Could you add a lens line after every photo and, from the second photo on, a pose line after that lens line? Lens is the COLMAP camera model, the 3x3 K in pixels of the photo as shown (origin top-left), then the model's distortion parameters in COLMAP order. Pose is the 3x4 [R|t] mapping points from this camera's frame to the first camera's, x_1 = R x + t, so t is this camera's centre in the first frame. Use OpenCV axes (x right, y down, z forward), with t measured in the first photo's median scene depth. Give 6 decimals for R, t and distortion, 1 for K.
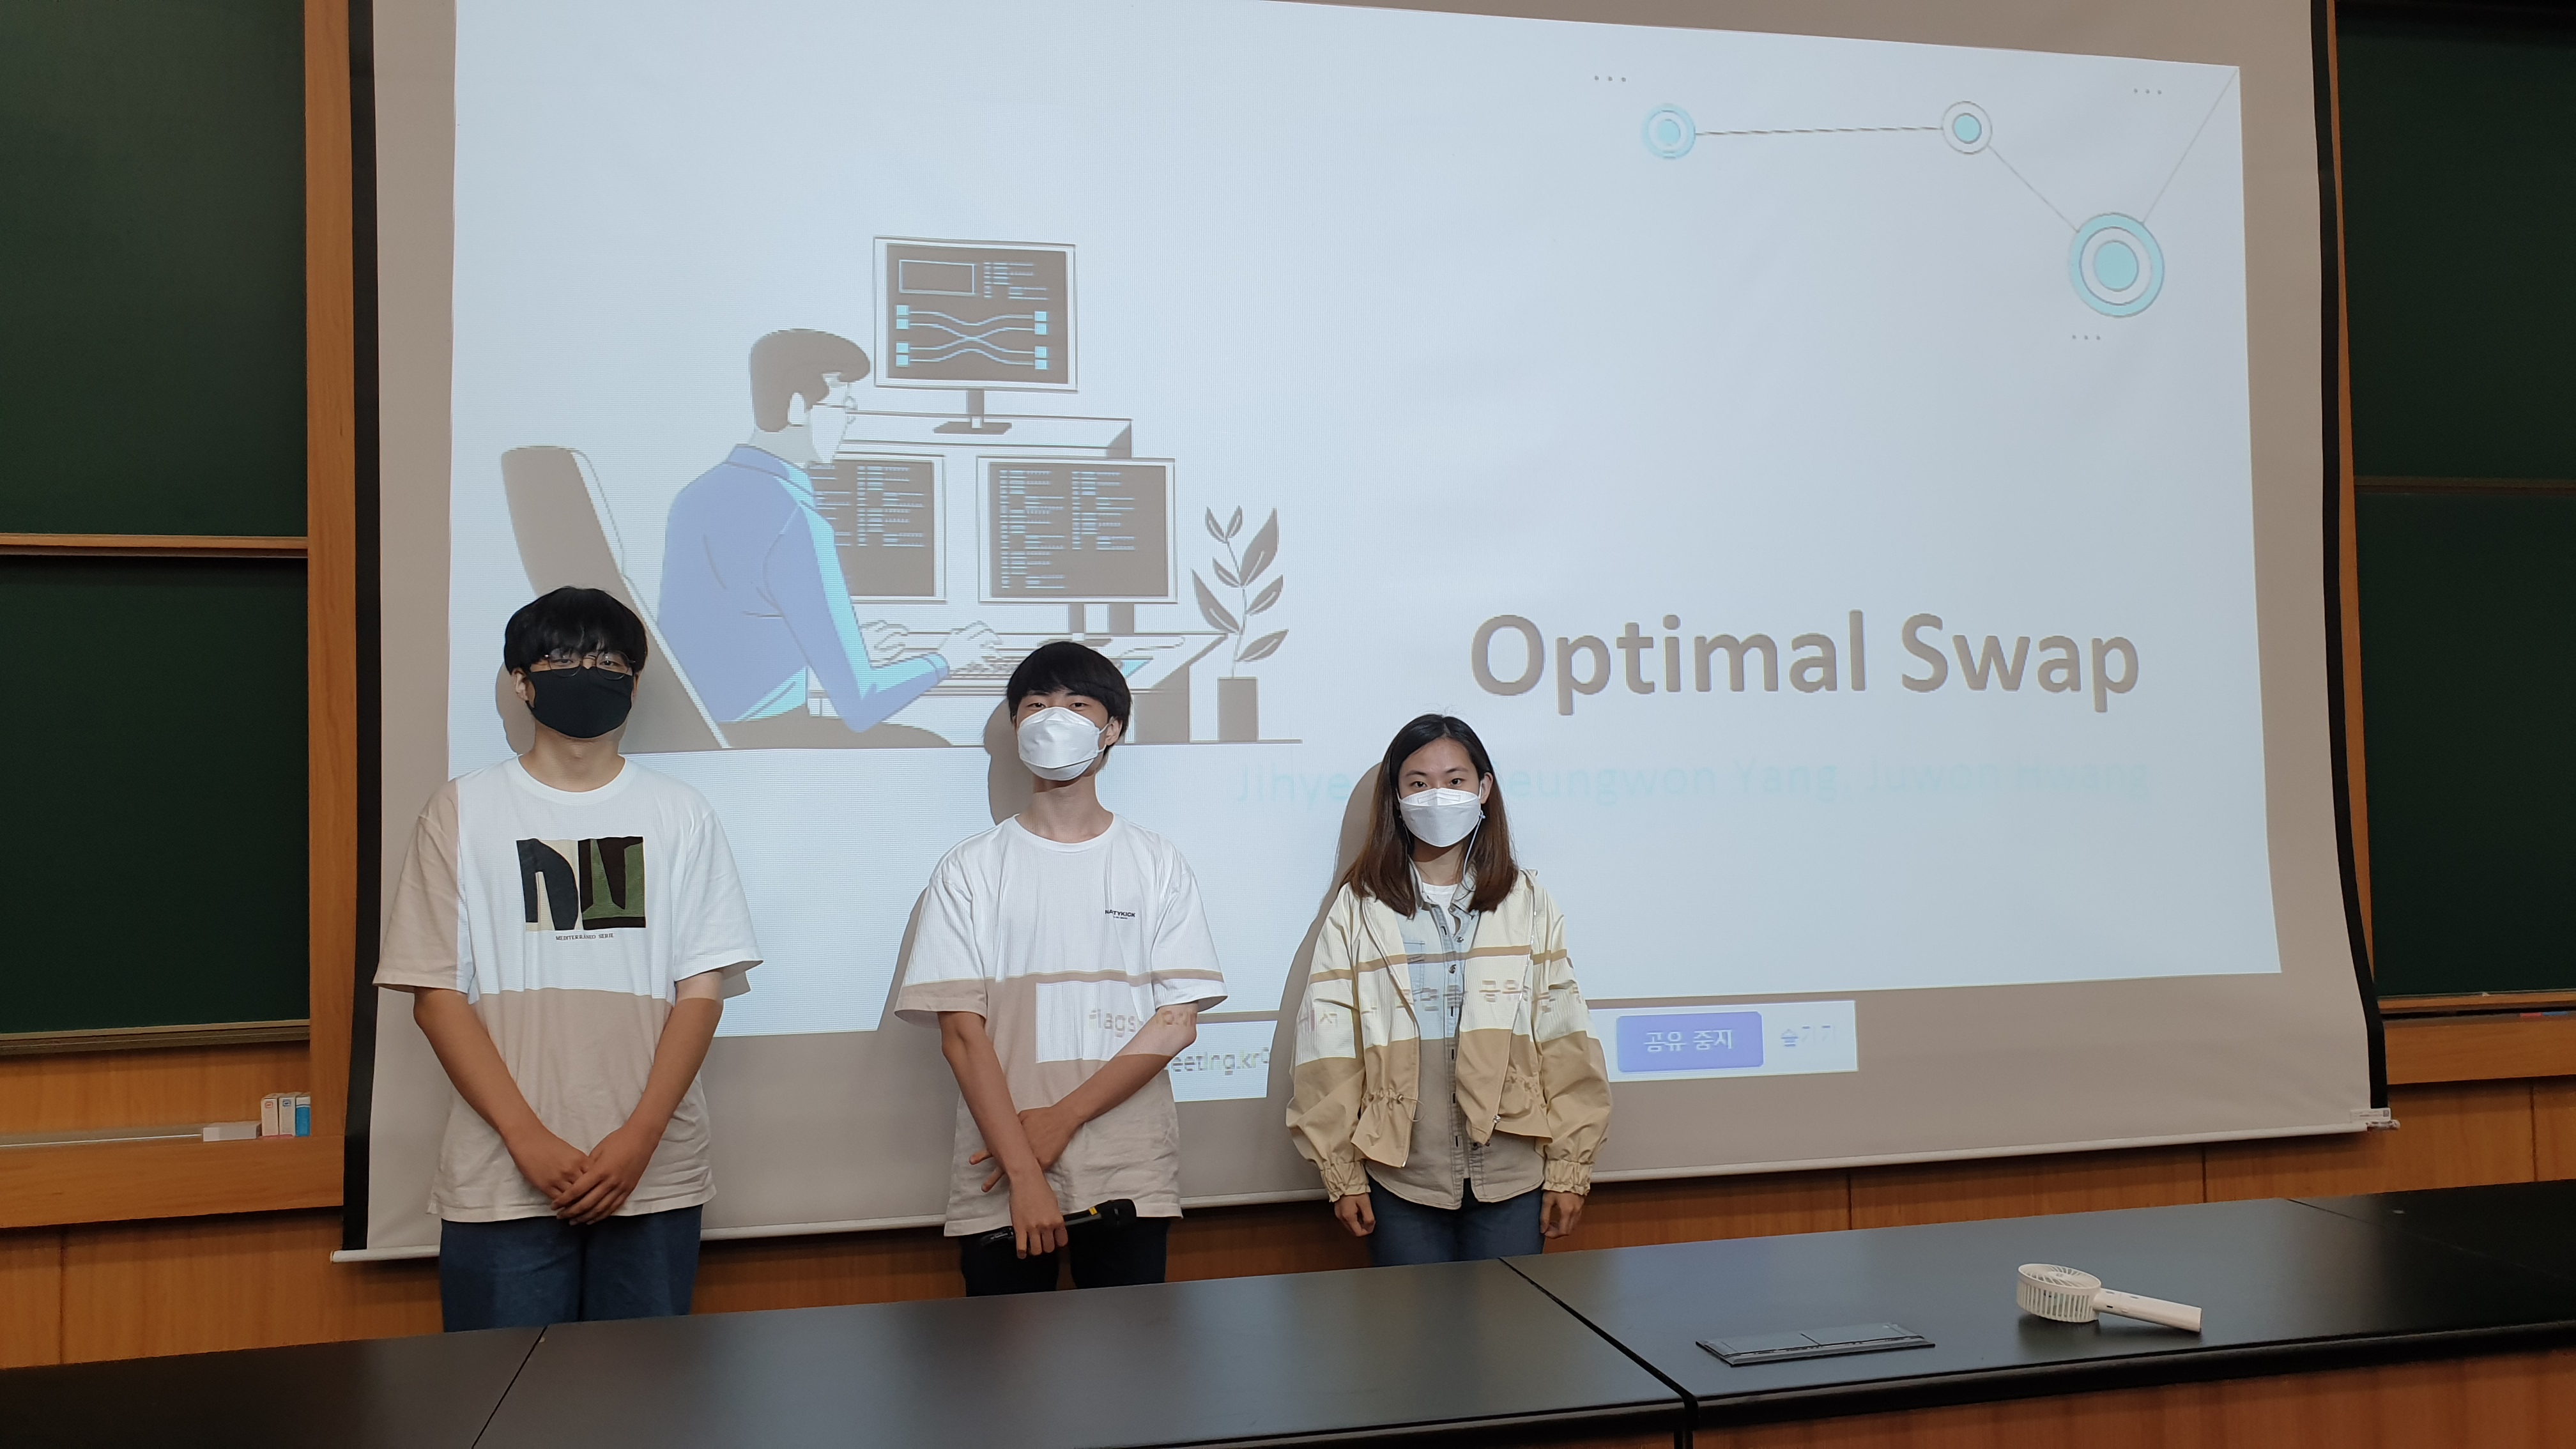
lens RADIAL K [[2001.5, 0, 1313.0], [0, 2001.5, 713.2], [0, 0, 1]] dist [0.014642, 0.003183]
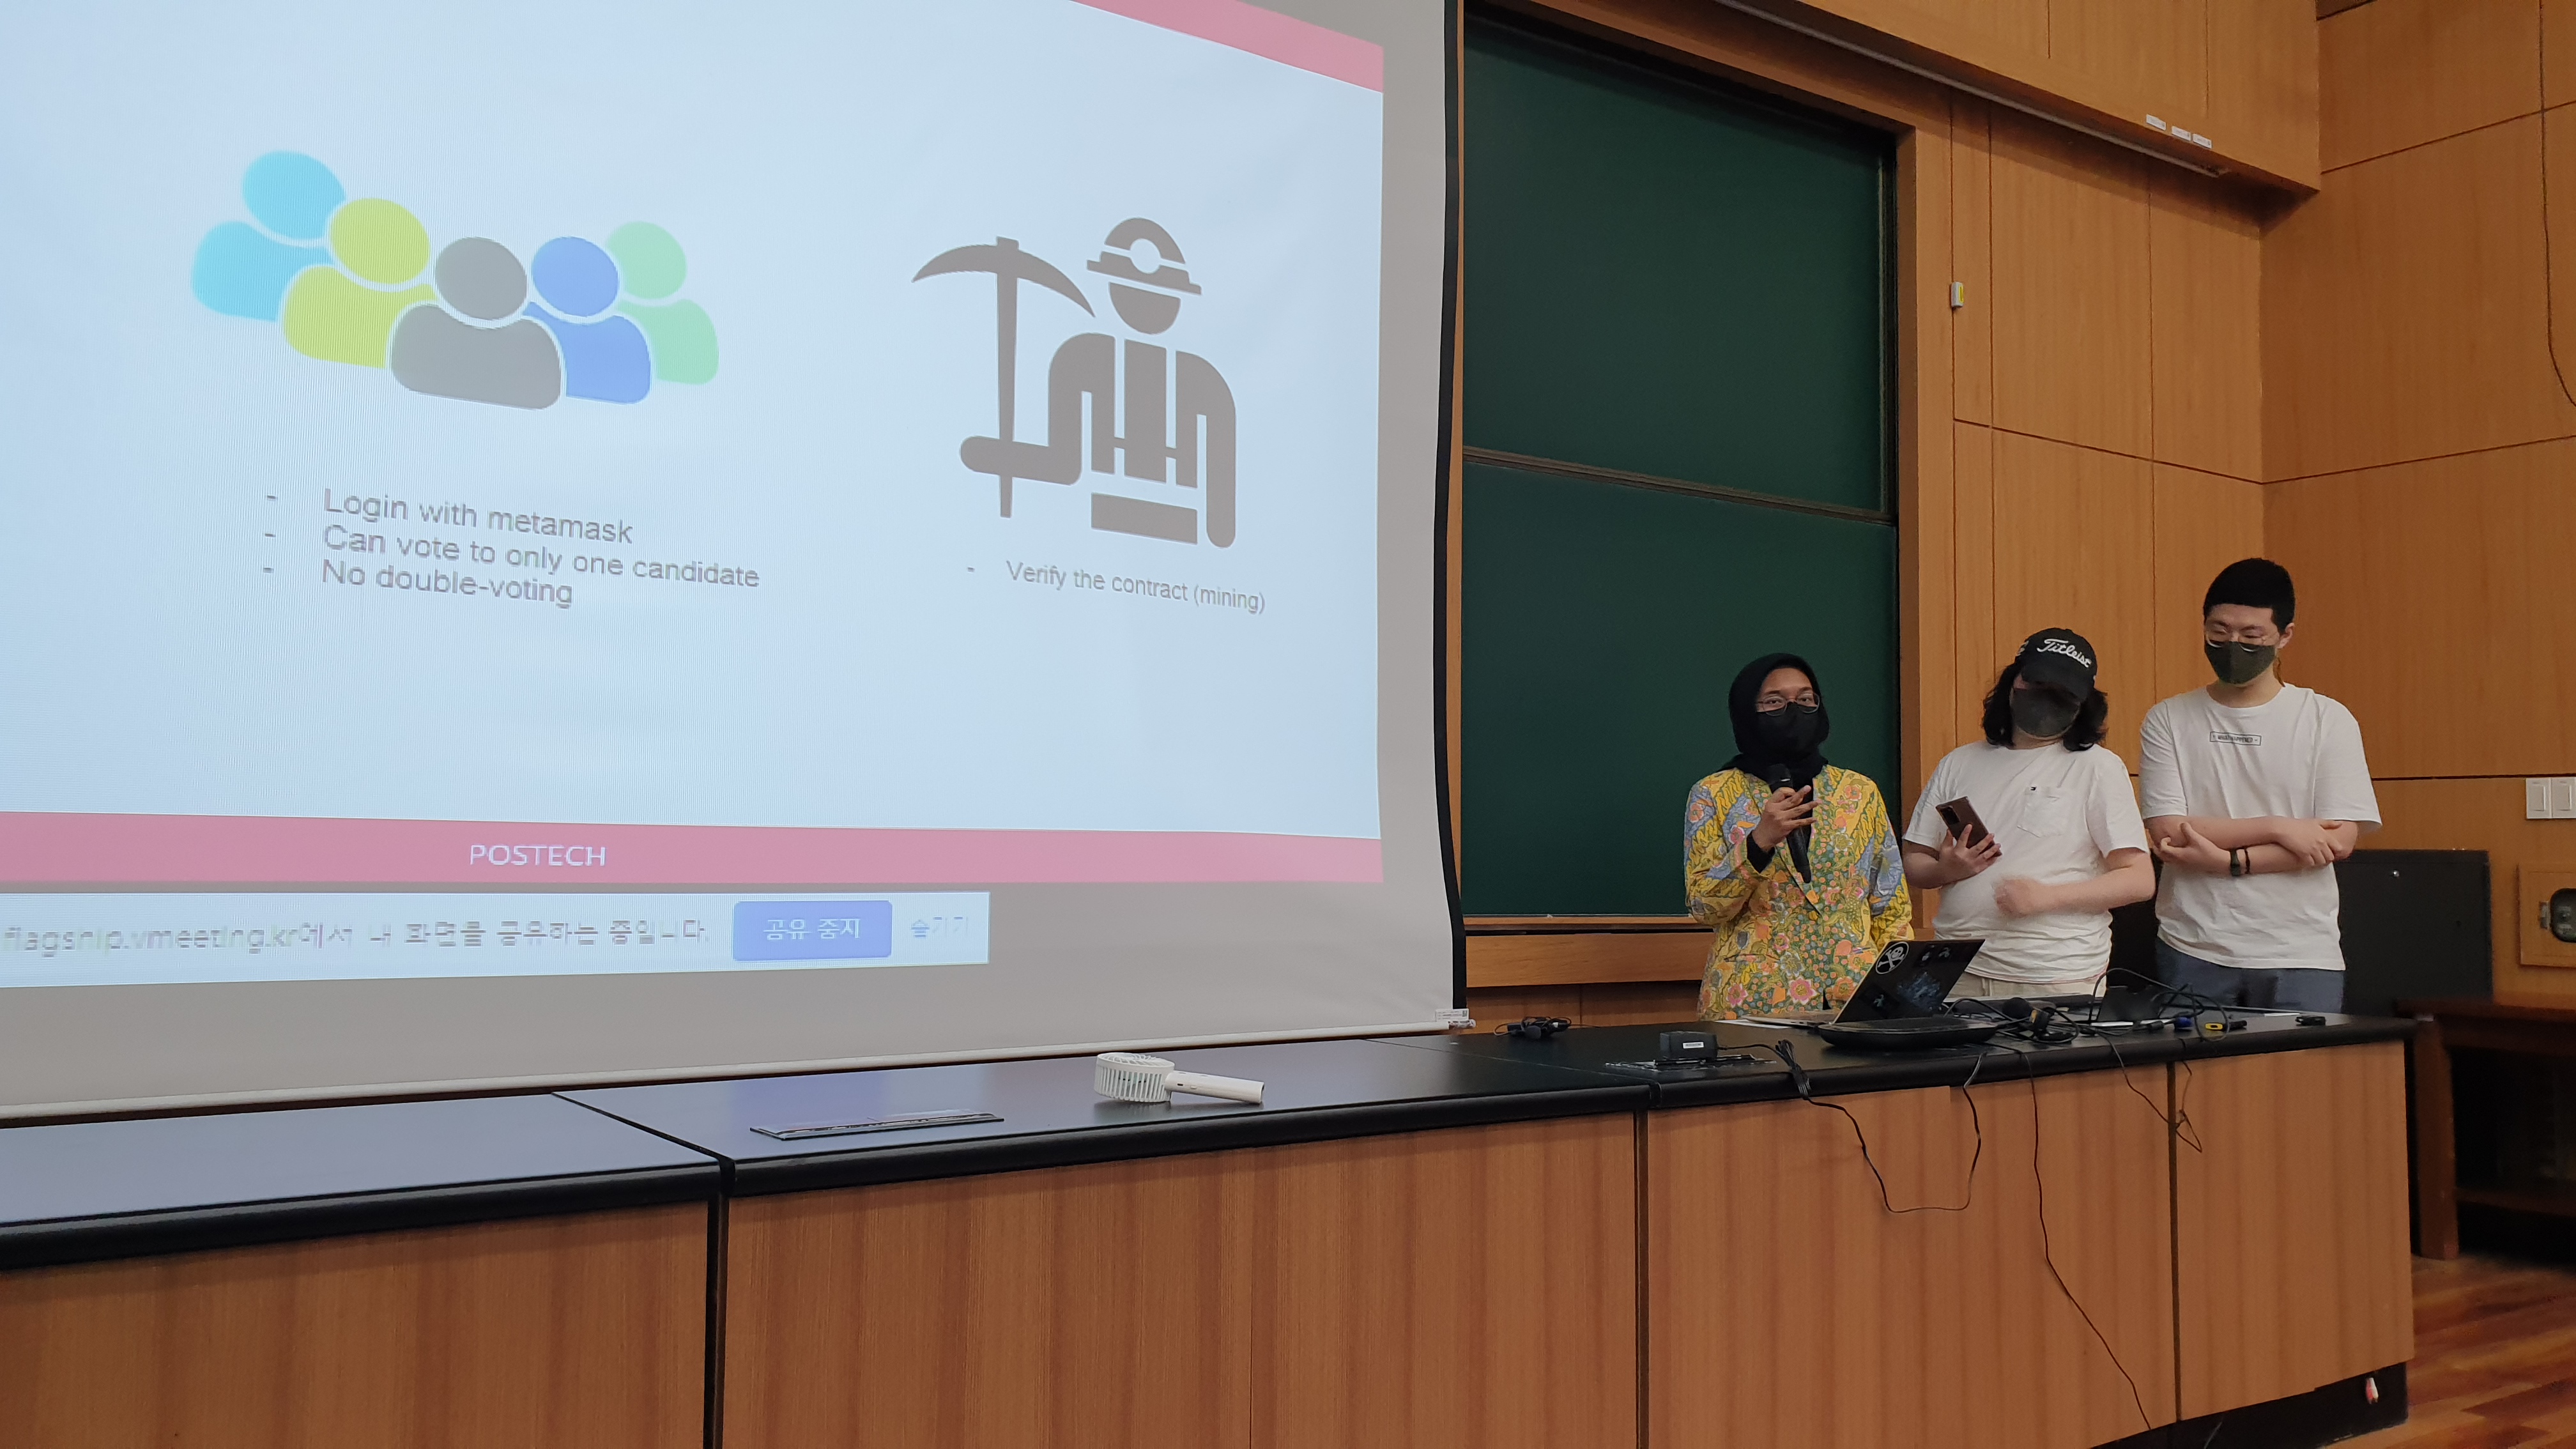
lens RADIAL K [[1988.4, 0, 1330.0], [0, 1988.4, 742.5], [0, 0, 1]] dist [0.078497, -0.131436]
pose [[0.922057, 0.047678, 0.384107, 0.045031], [-0.040174, 0.998813, -0.027540, 0.091304], [-0.384964, 0.009962, 0.922878, 0.026950]]
